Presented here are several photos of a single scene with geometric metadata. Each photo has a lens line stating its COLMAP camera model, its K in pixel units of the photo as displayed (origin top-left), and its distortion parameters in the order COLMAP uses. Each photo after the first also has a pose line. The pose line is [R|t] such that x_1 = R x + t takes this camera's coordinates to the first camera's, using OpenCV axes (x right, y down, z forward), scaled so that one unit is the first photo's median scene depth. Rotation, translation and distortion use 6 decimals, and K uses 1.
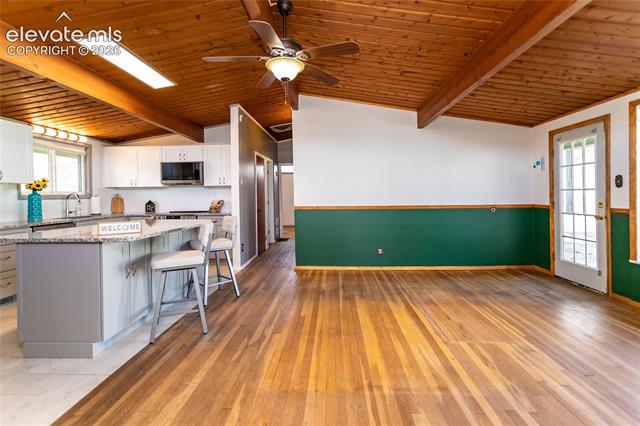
lens RADIAL K [[297.7, 0, 322.7], [0, 297.7, 200.4], [0, 0, 1]] dist [0.014611, 0.000309]
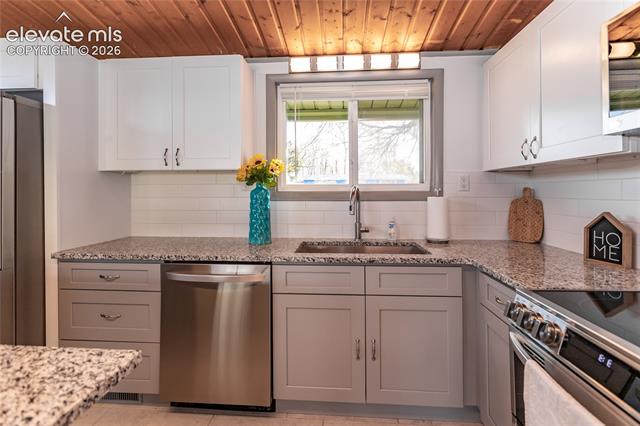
lens RADIAL K [[305.6, 0, 308.4], [0, 305.6, 193.7], [0, 0, 1]] dist [0.002417, 0.000392]
pose [[-0.085274, 0.018676, -0.996182, -0.361234], [-0.013289, 0.999714, 0.019880, -0.021732], [0.996269, 0.014934, -0.085001, 0.911630]]
